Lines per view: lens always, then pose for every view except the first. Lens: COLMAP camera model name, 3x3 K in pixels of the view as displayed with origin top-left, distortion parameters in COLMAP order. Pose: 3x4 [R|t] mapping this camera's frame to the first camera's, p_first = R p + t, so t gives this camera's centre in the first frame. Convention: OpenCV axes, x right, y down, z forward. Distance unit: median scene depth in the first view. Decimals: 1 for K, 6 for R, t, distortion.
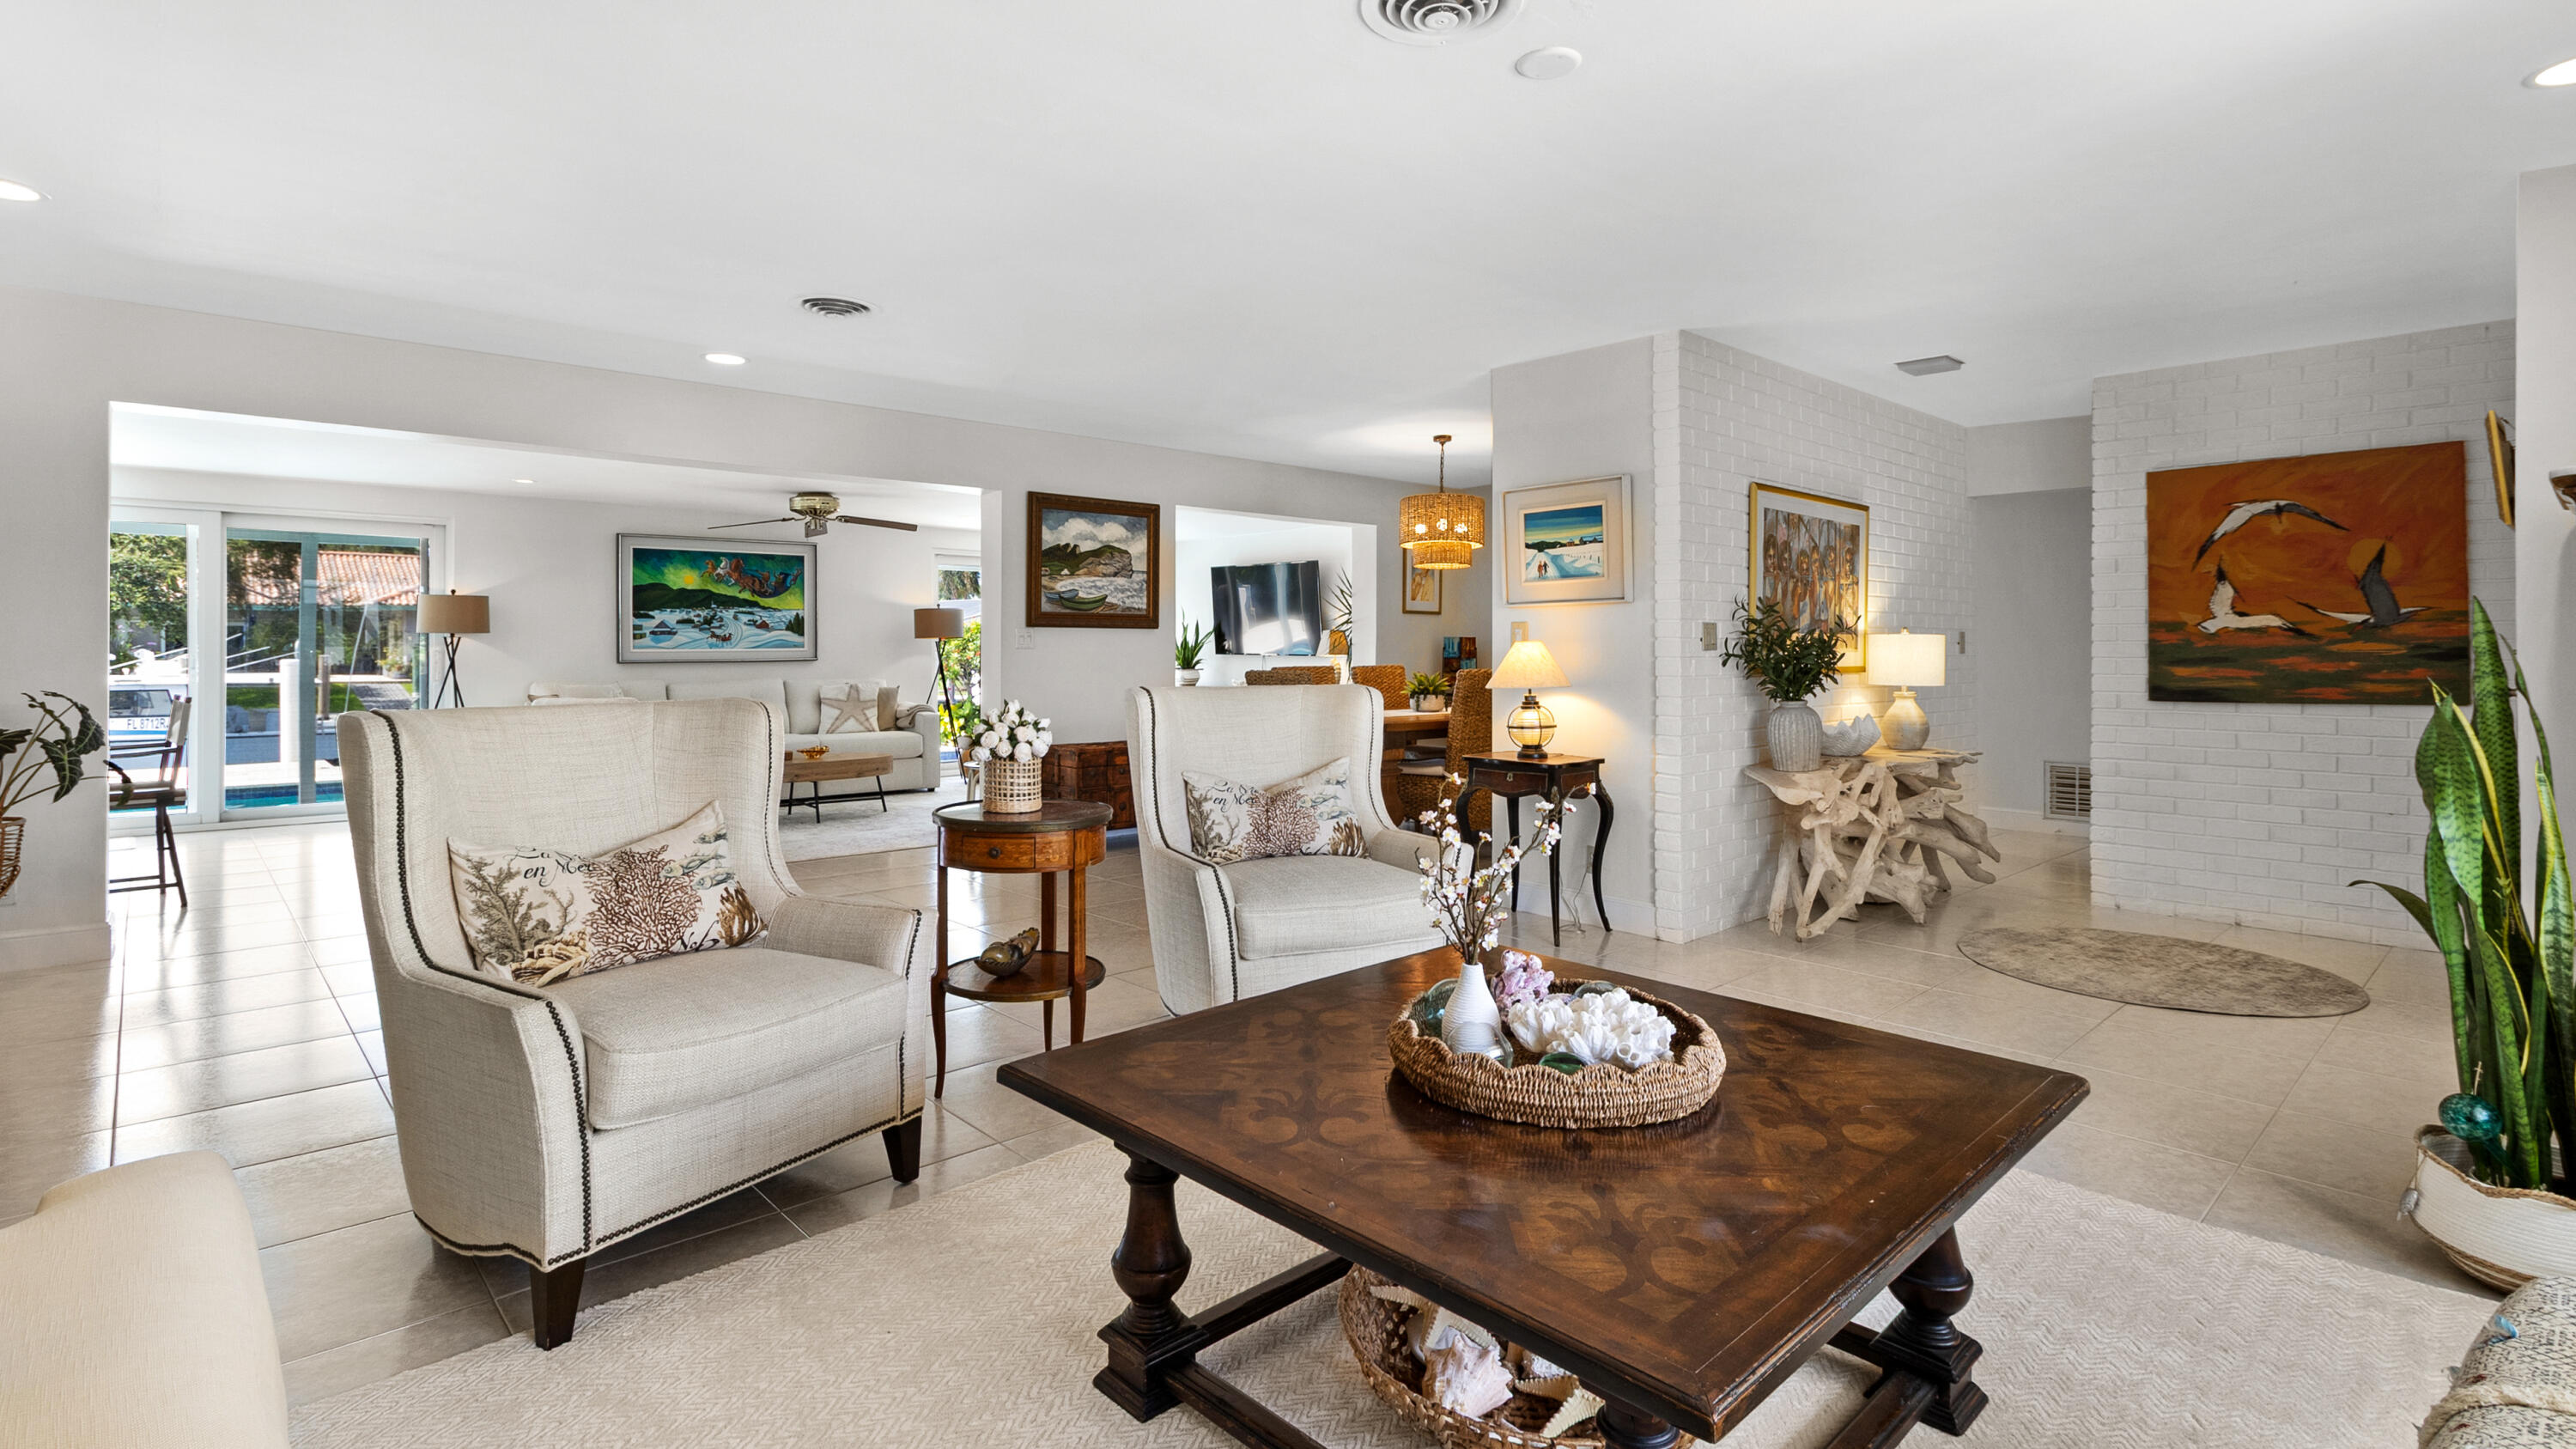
lens RADIAL K [[1214.7, 0, 1320.9], [0, 1214.7, 678.0], [0, 0, 1]] dist [0.001710, 0.000258]
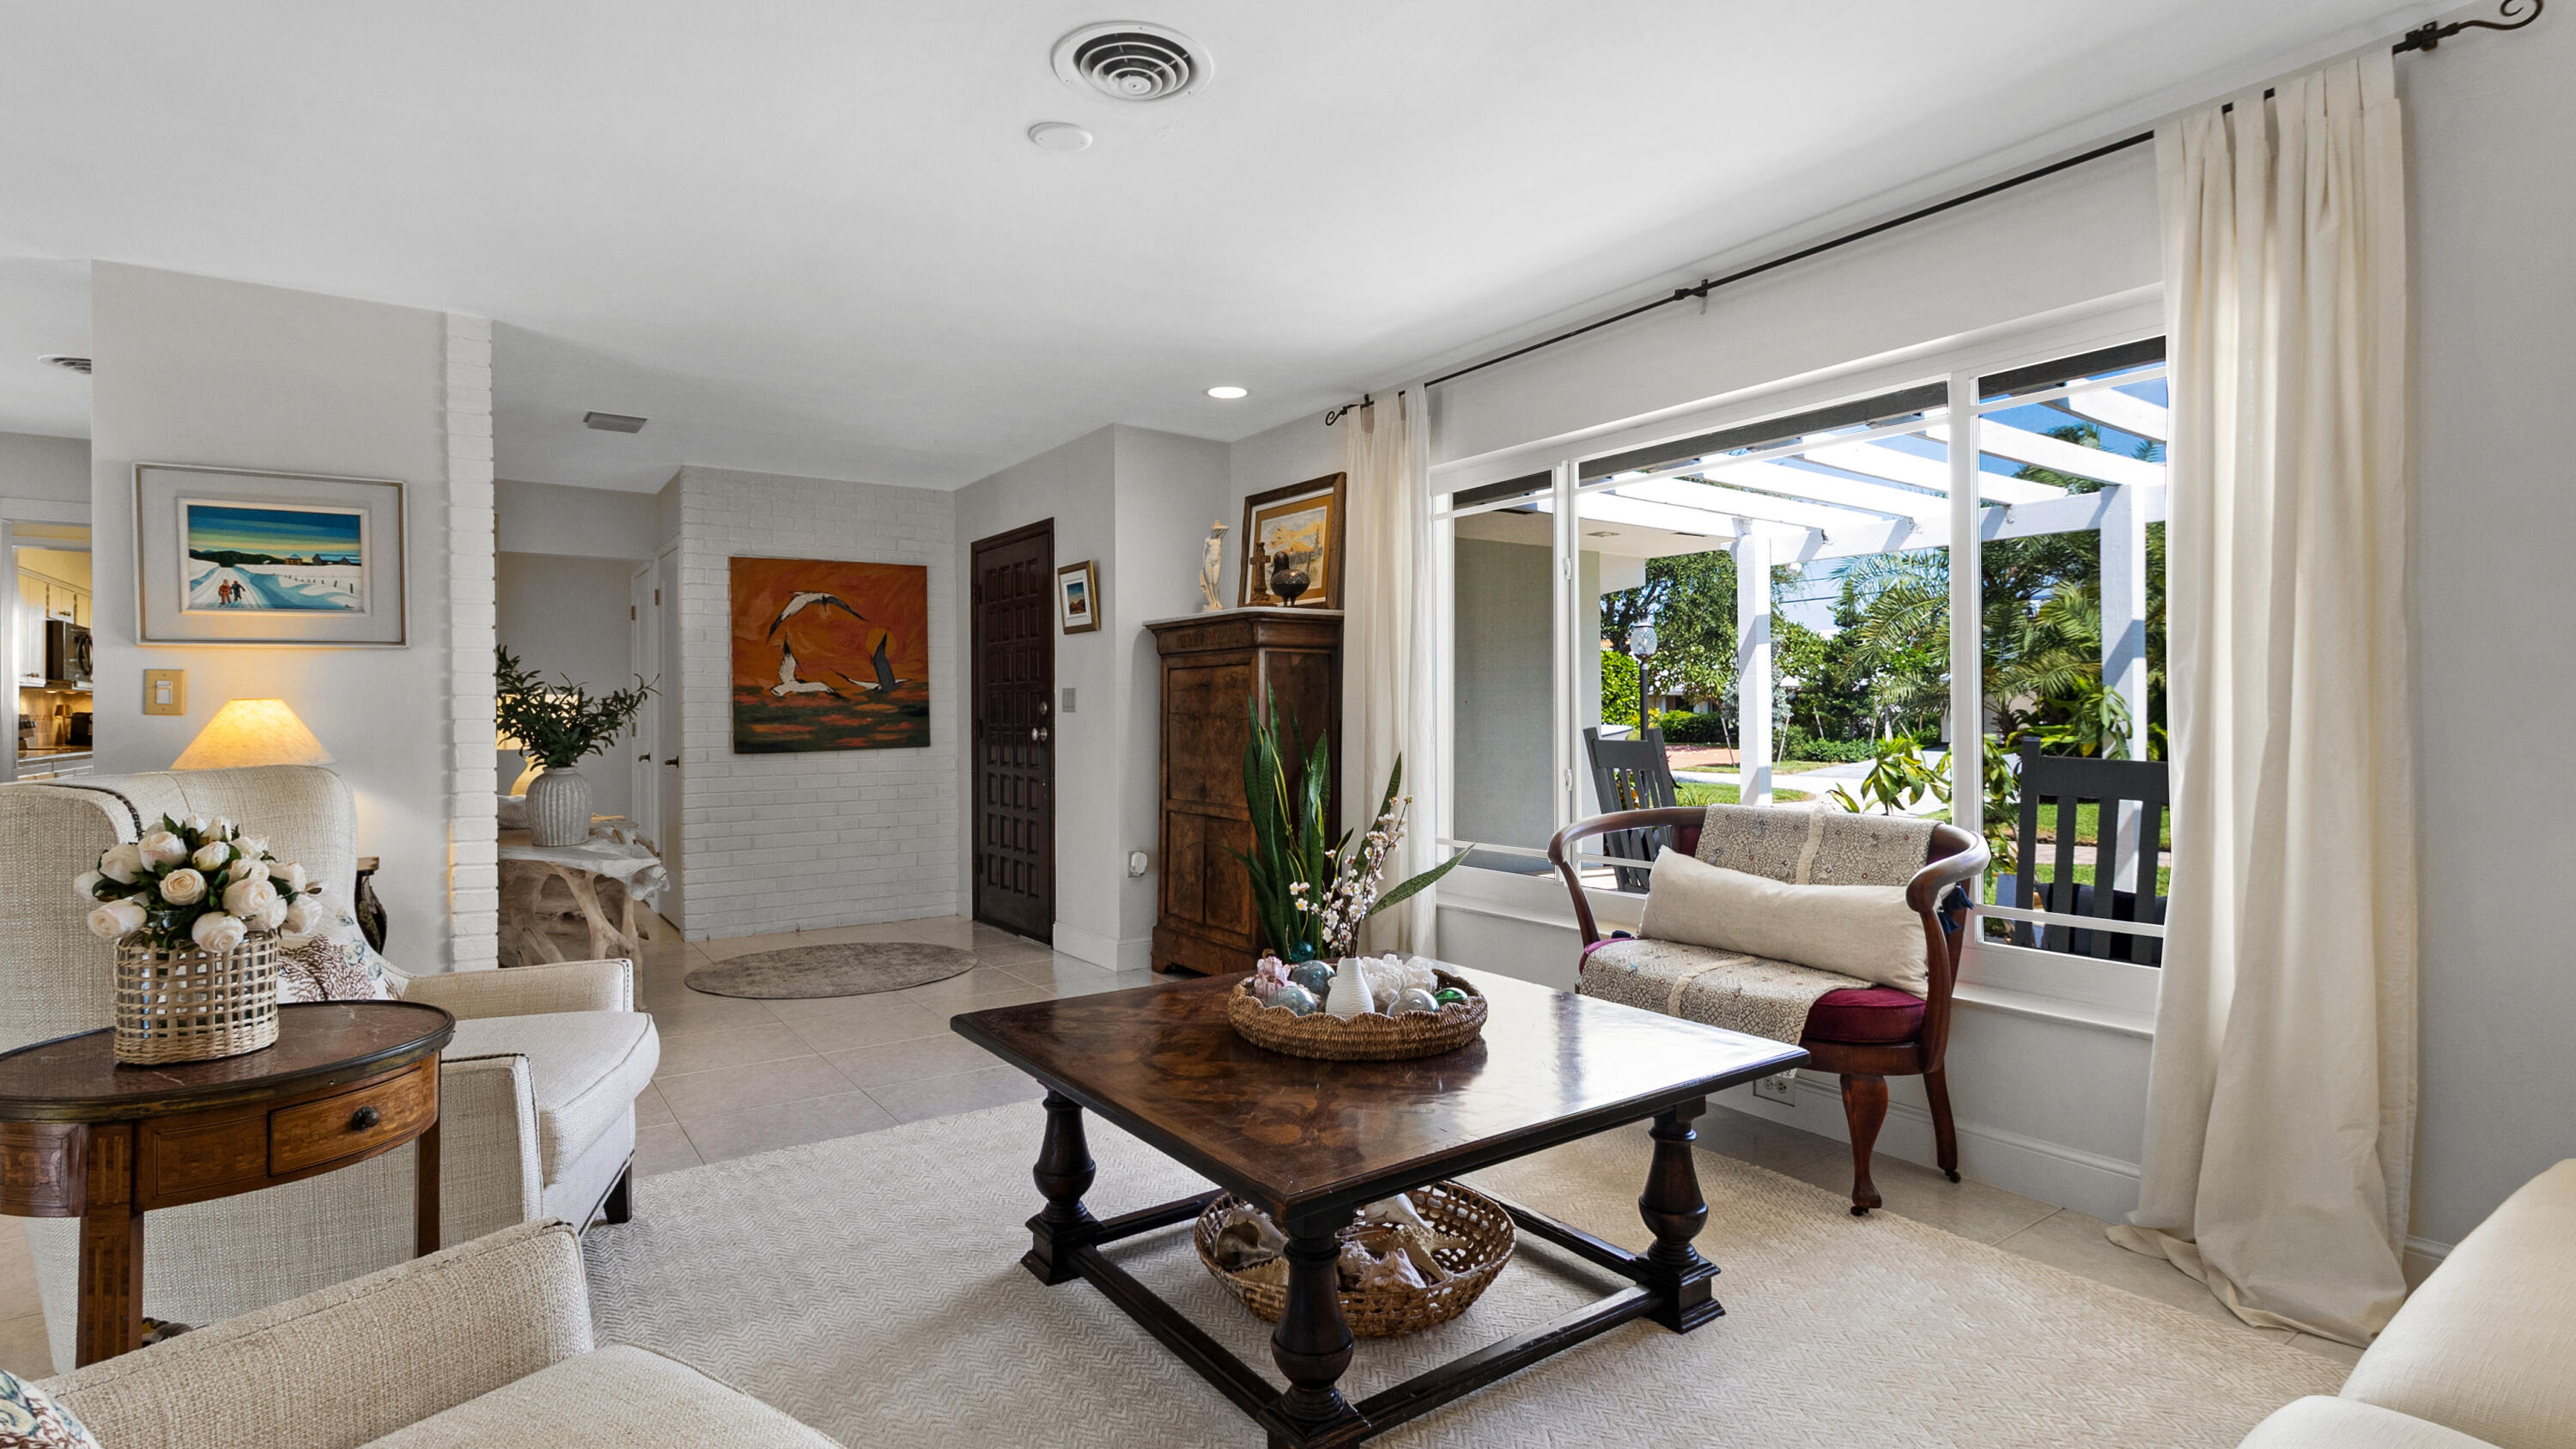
lens RADIAL K [[1209.4, 0, 1281.7], [0, 1209.4, 711.9], [0, 0, 1]] dist [-0.000208, 0.000002]
pose [[0.154611, -0.003556, 0.987969, -0.399579], [0.031962, 0.999488, -0.001404, -0.003458], [-0.987458, 0.031795, 0.154645, 0.325000]]
